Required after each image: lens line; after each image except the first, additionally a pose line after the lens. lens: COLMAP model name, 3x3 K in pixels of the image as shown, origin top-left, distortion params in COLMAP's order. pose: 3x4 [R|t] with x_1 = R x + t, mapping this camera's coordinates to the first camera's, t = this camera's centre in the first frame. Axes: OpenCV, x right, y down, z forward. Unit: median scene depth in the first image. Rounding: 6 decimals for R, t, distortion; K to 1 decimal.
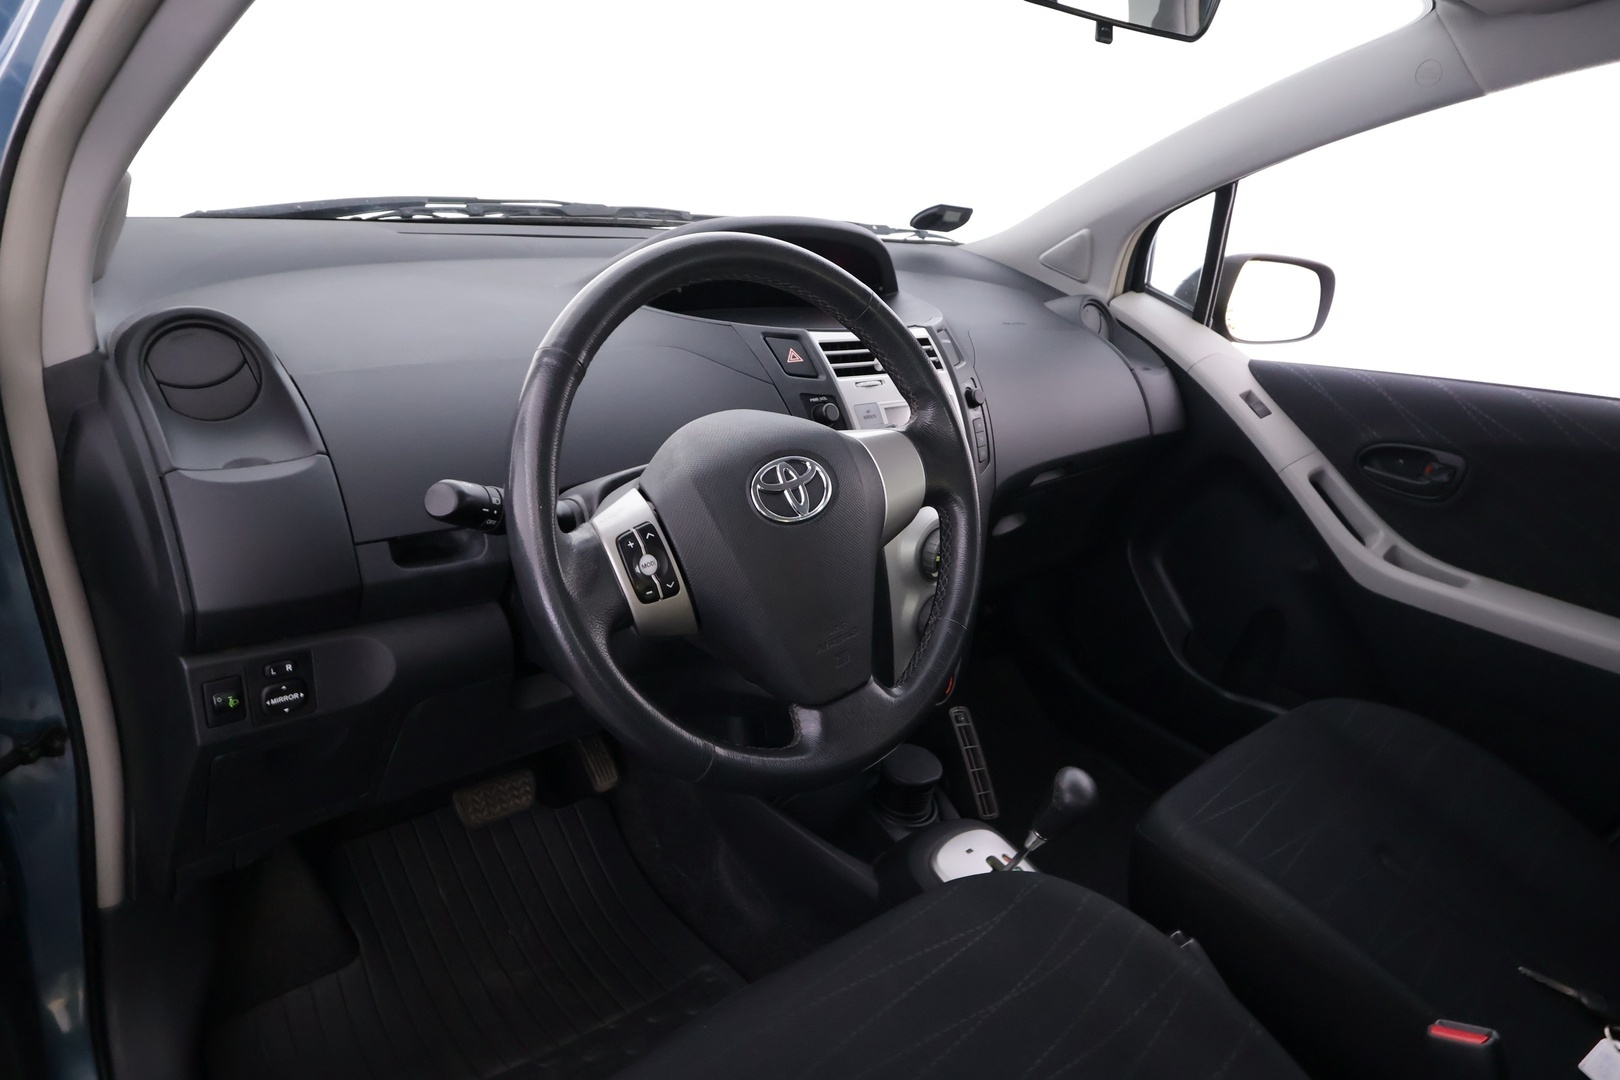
lens RADIAL K [[970.4, 0, 810.0], [0, 970.4, 540.0], [0, 0, 1]] dist [-0.000413, -0.000154]
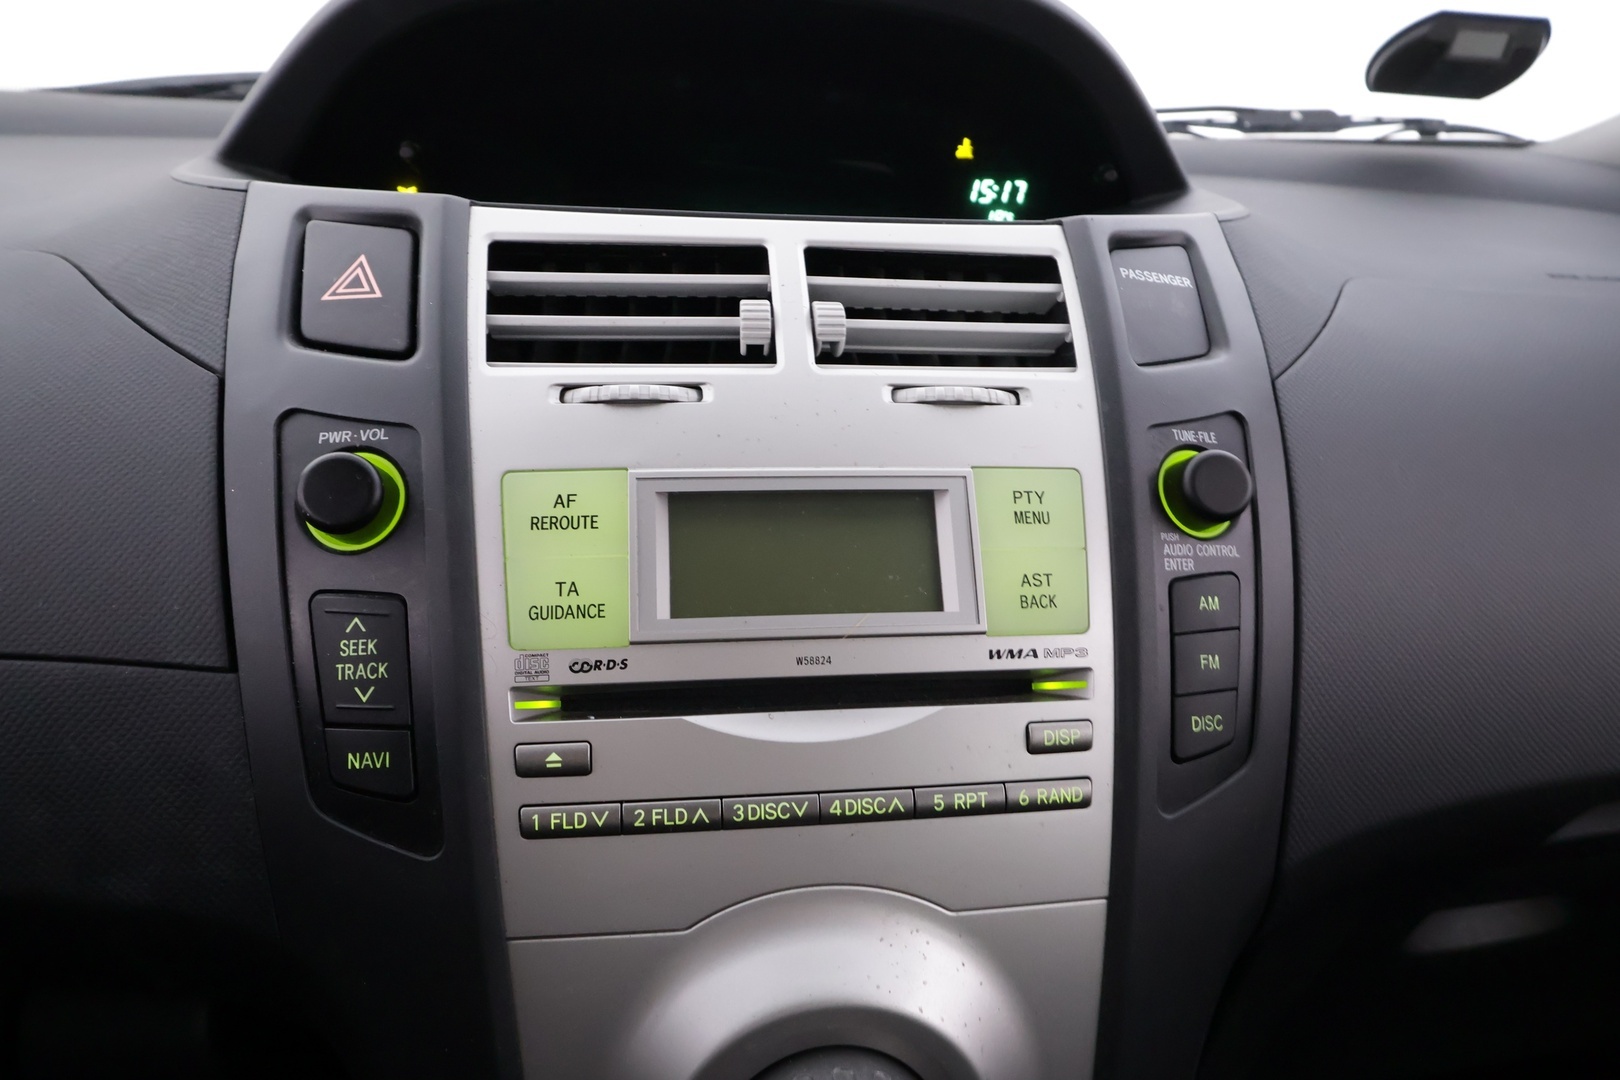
lens RADIAL K [[1039.7, 0, 810.0], [0, 1039.7, 540.0], [0, 0, 1]] dist [0.005602, 0.000941]
pose [[0.840583, 0.101296, -0.532128, 0.217031], [-0.145540, 0.988472, -0.041738, -0.103552], [0.521765, 0.112530, 0.845635, 0.695586]]
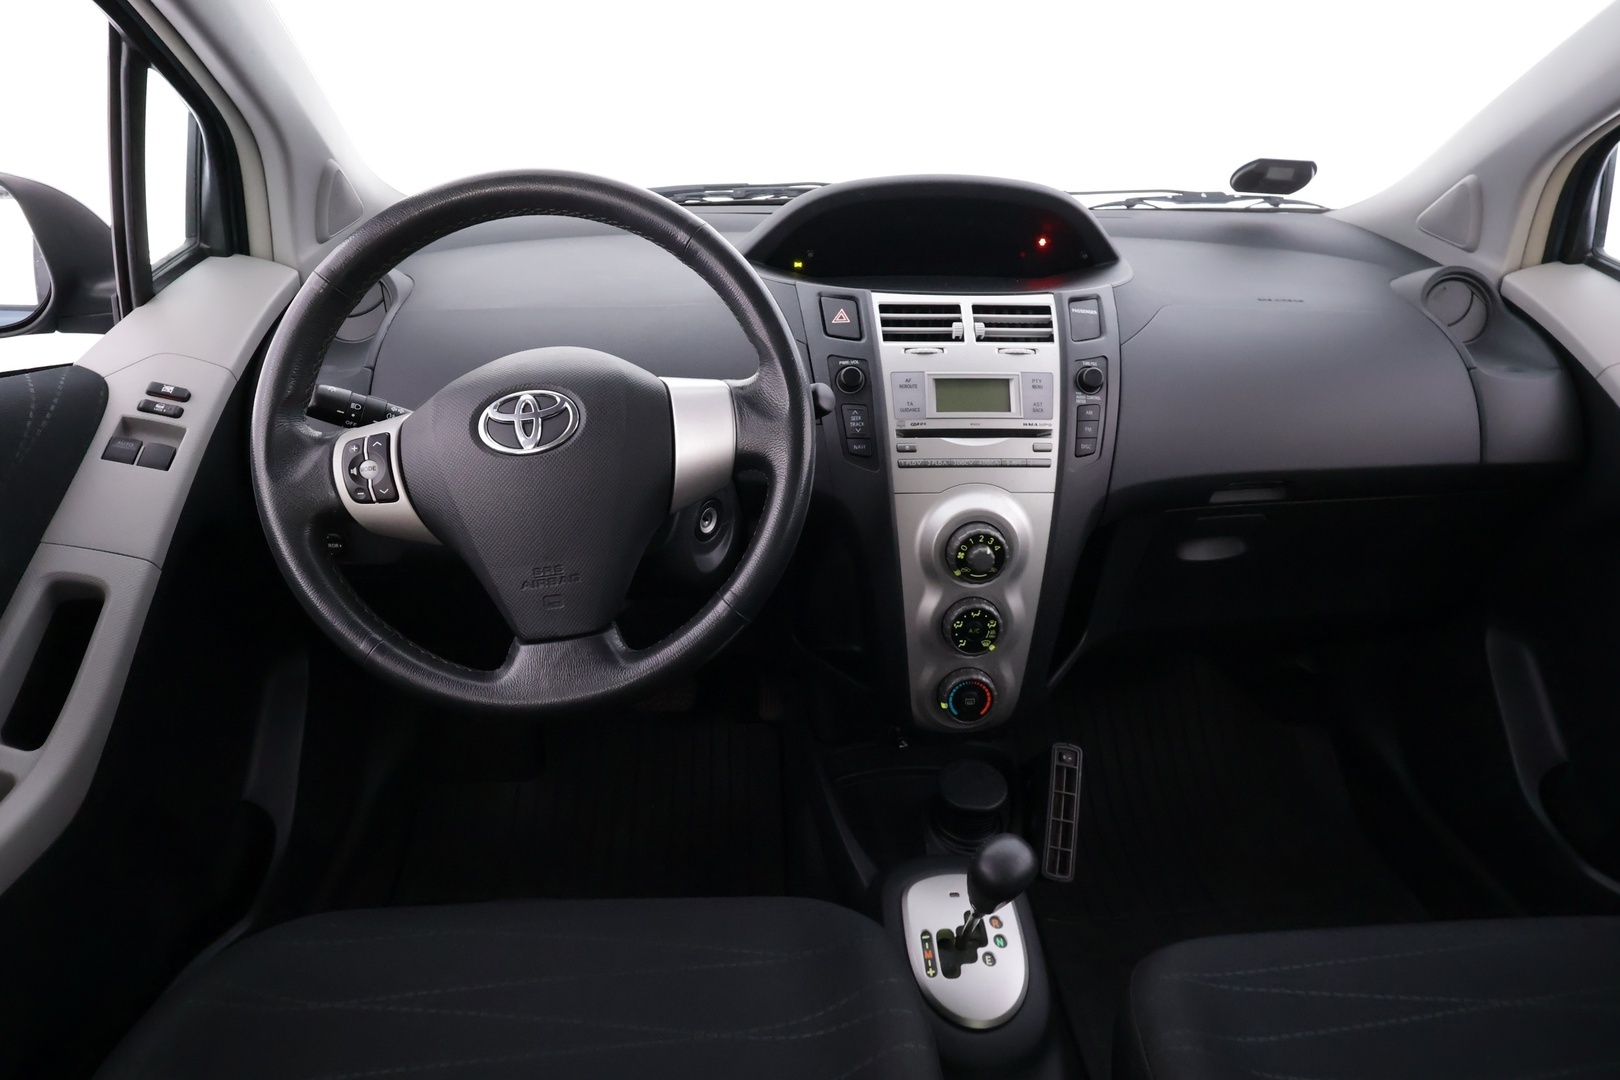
lens RADIAL K [[867.2, 0, 810.0], [0, 867.2, 540.0], [0, 0, 1]] dist [0.001142, 0.000715]
pose [[0.787325, 0.170984, -0.592355, 0.423545], [-0.161500, 0.984423, 0.069498, -0.023247], [0.595011, 0.040948, 0.802674, 0.257507]]
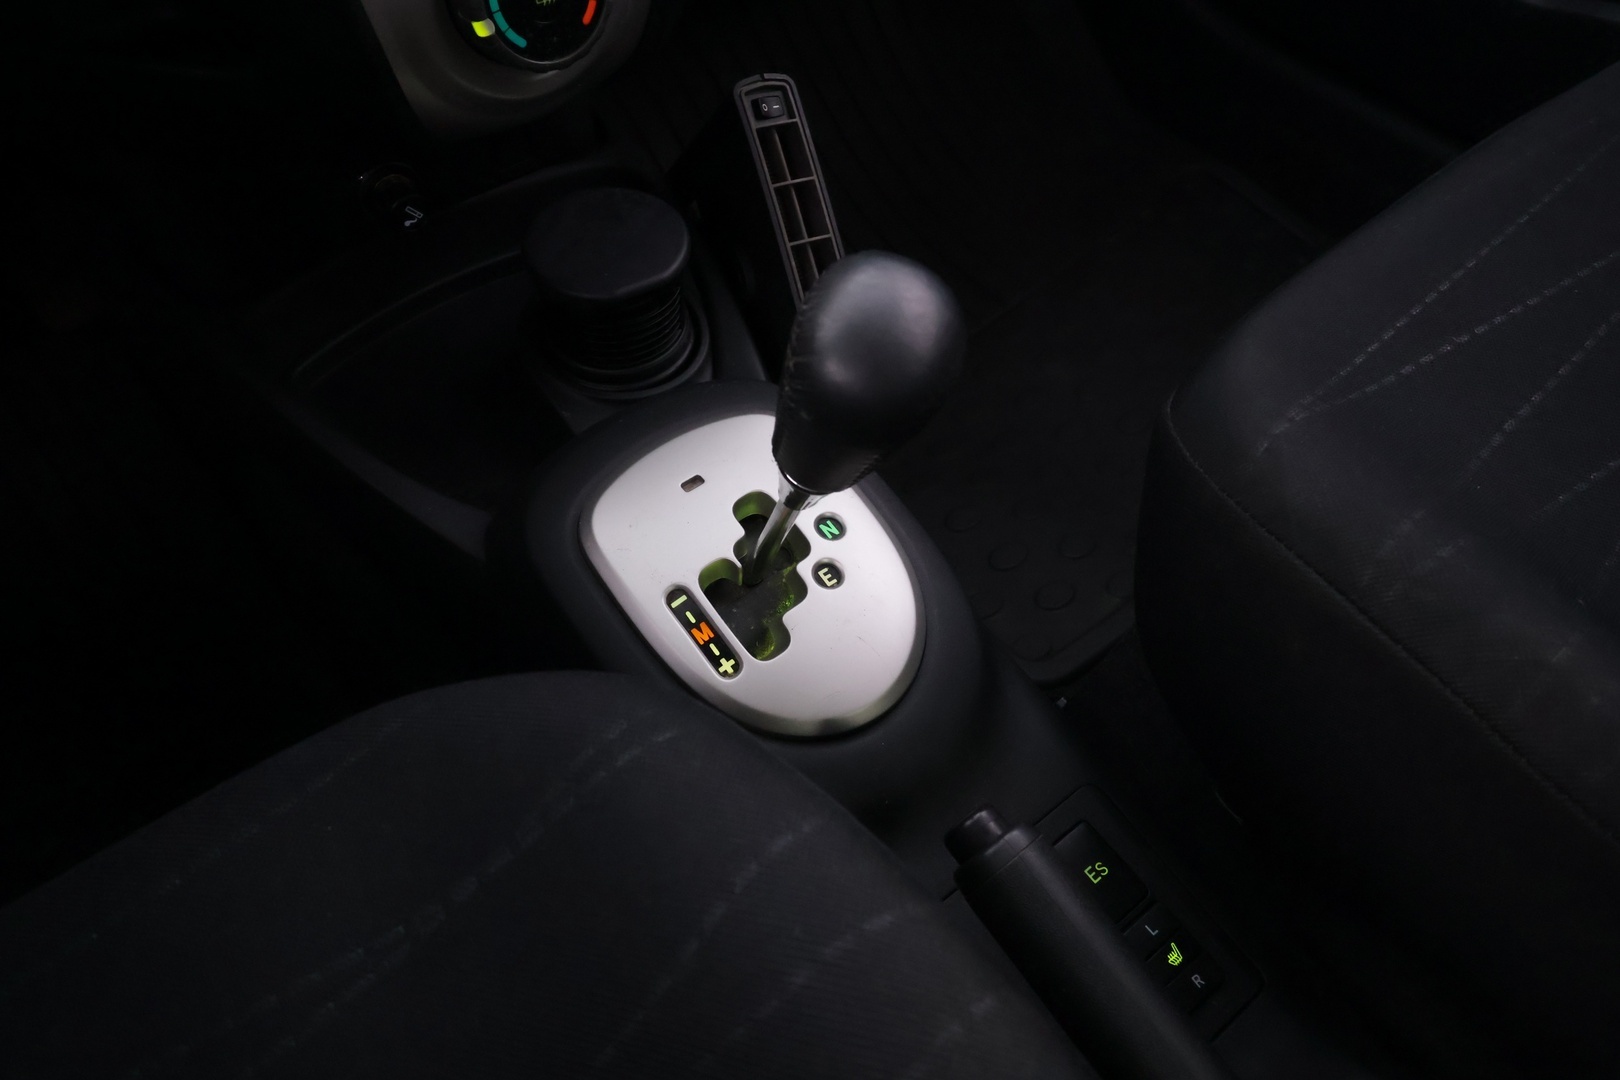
lens RADIAL K [[1148.8, 0, 810.0], [0, 1148.8, 540.0], [0, 0, 1]] dist [-0.007165, -0.001591]
pose [[0.991553, -0.036089, -0.124578, 0.235334], [0.092915, 0.867804, 0.488142, 0.120462], [0.090492, -0.495594, 0.863828, 0.561507]]
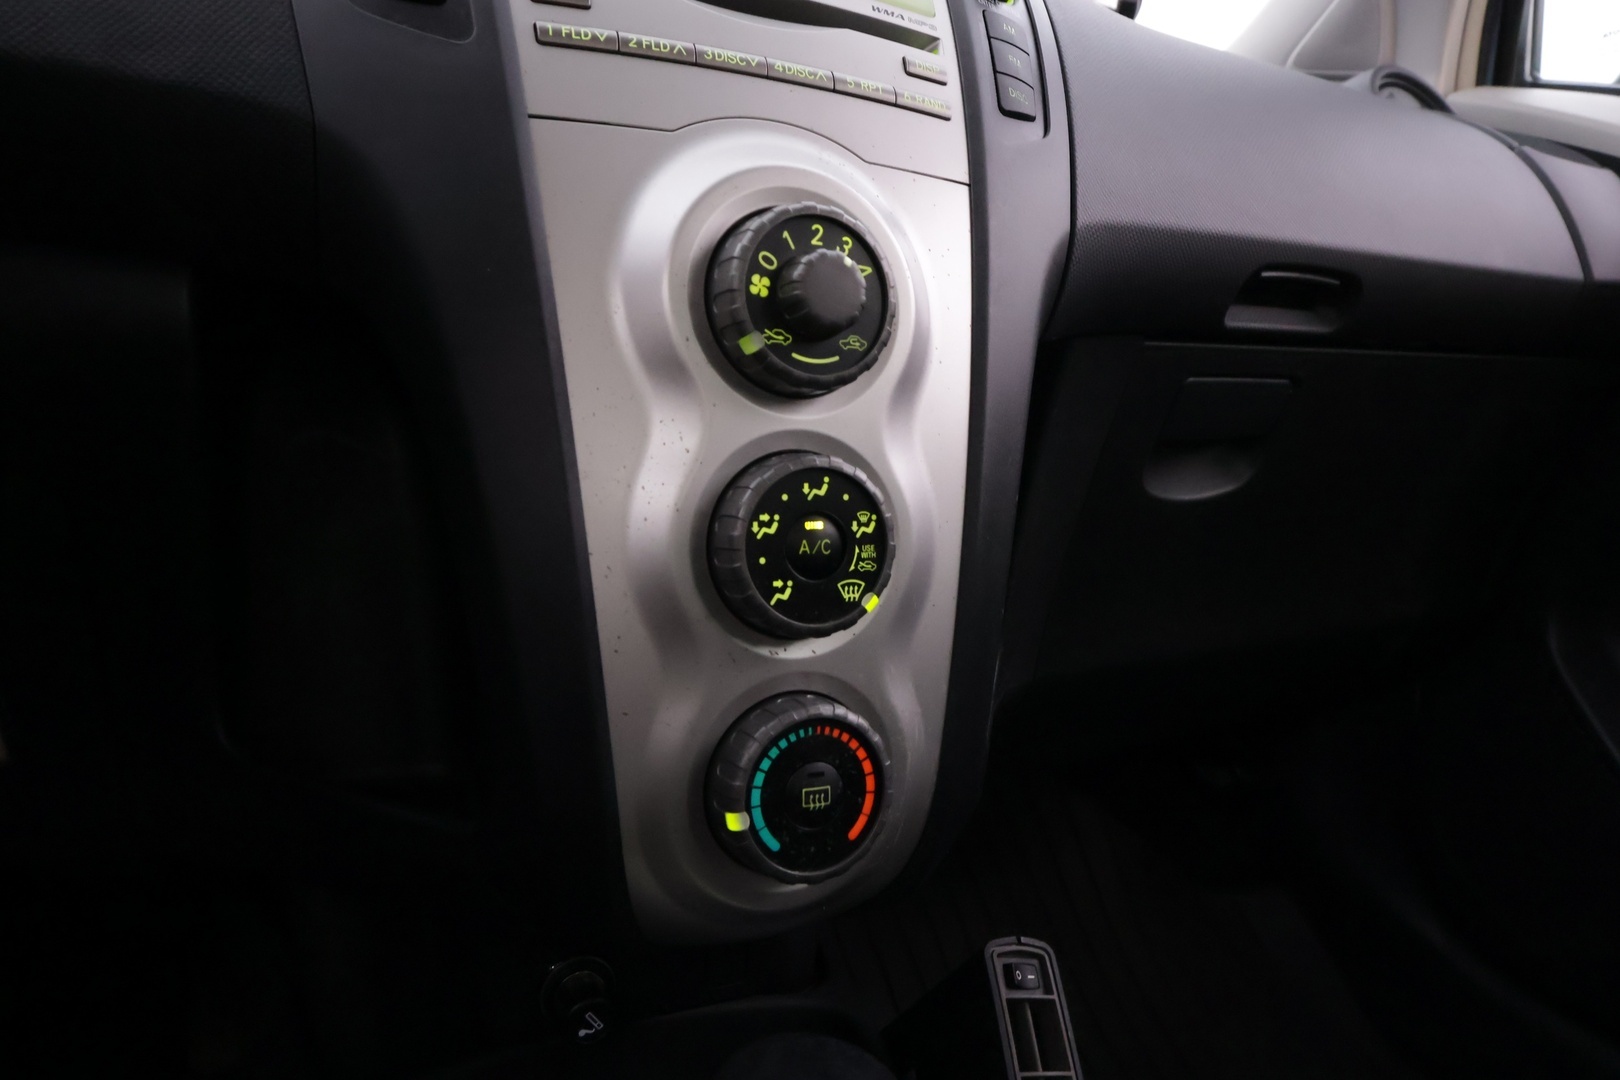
lens RADIAL K [[1039.7, 0, 810.0], [0, 1039.7, 540.0], [0, 0, 1]] dist [0.005602, 0.000941]
pose [[0.961262, -0.011814, -0.275382, 0.196316], [-0.055860, 0.970000, -0.236599, 0.136945], [0.269916, 0.242817, 0.931765, 0.657094]]
